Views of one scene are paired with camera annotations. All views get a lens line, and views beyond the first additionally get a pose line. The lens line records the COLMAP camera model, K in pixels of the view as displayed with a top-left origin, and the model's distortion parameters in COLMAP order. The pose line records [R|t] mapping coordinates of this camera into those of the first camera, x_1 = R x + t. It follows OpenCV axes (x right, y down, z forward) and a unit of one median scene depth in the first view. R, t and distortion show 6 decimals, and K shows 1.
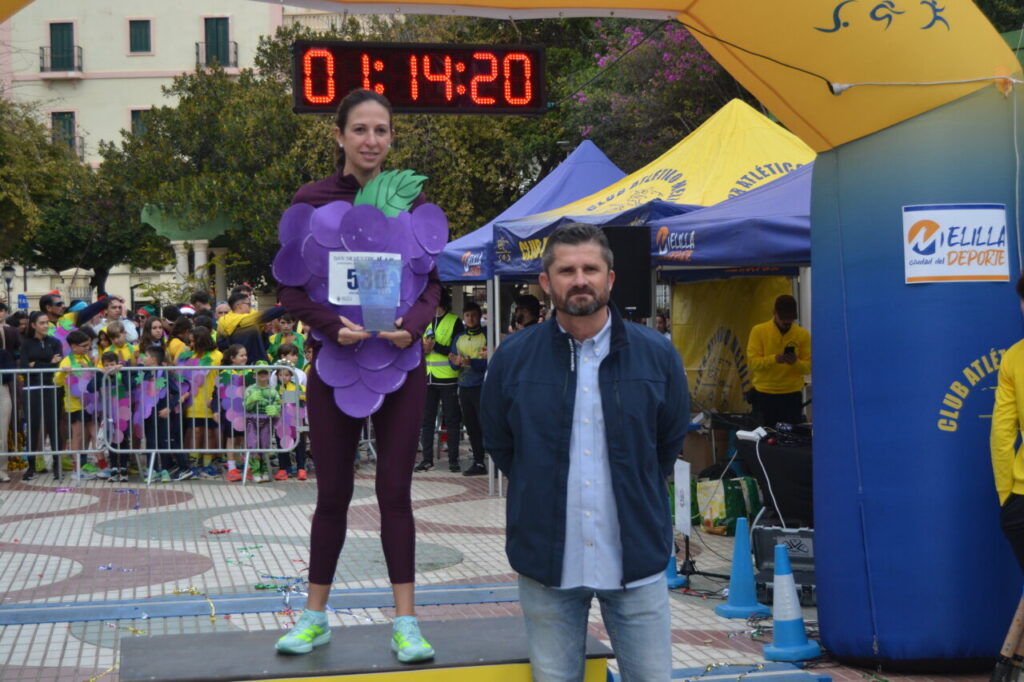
lens RADIAL K [[1649.1, 0, 511.2], [0, 1649.1, 351.6], [0, 0, 1]] dist [-0.035344, -0.036381]
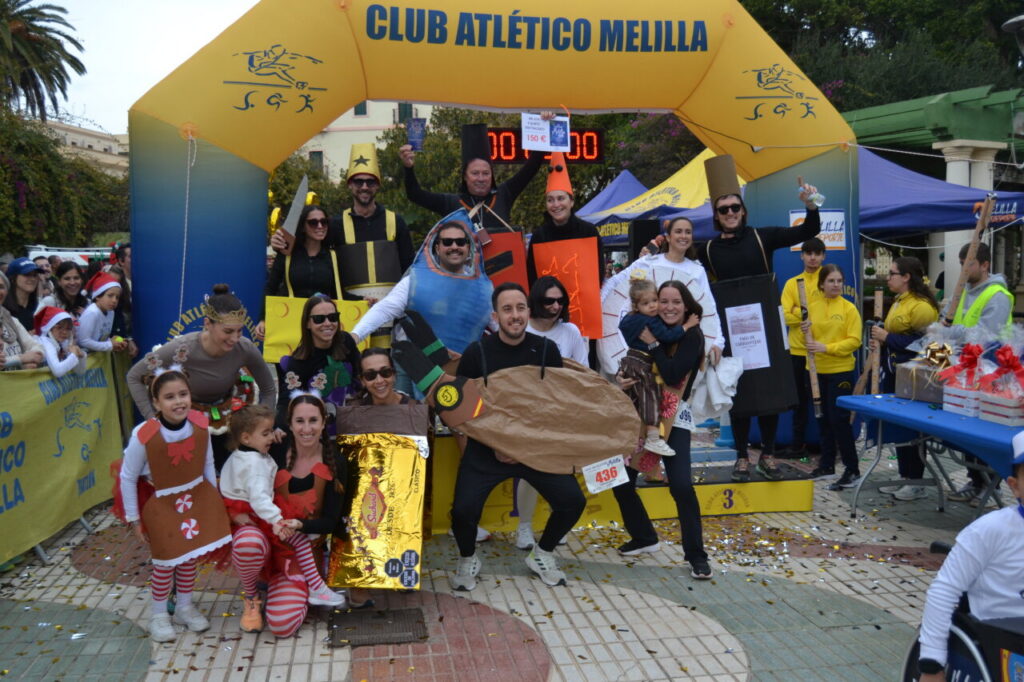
lens RADIAL K [[988.2, 0, 506.4], [0, 988.2, 357.0], [0, 0, 1]] dist [-0.071920, 0.017533]
pose [[0.997328, 0.005574, -0.072843, -0.004023], [-0.000822, 0.997878, 0.065109, 0.003951], [0.073051, -0.064875, 0.995216, -0.088962]]
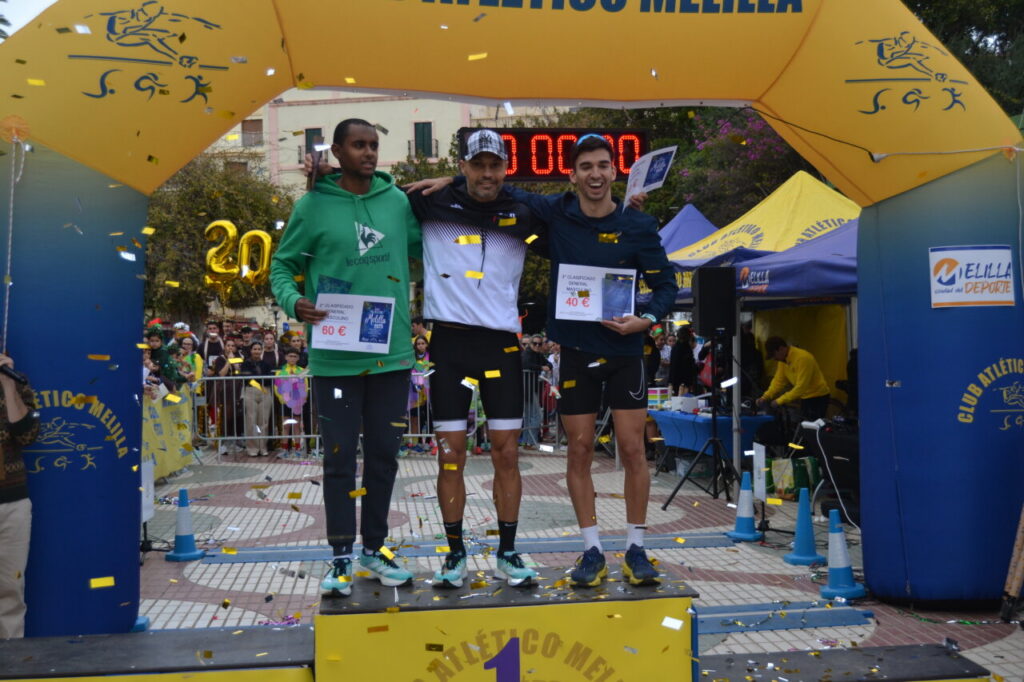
lens RADIAL K [[1202.9, 0, 510.3], [0, 1202.9, 356.7], [0, 0, 1]] dist [-0.064903, 0.029857]
pose [[0.994364, -0.002499, -0.105993, 0.005343], [0.001948, 0.999984, -0.005304, 0.000621], [0.106005, 0.005068, 0.994353, 0.018405]]
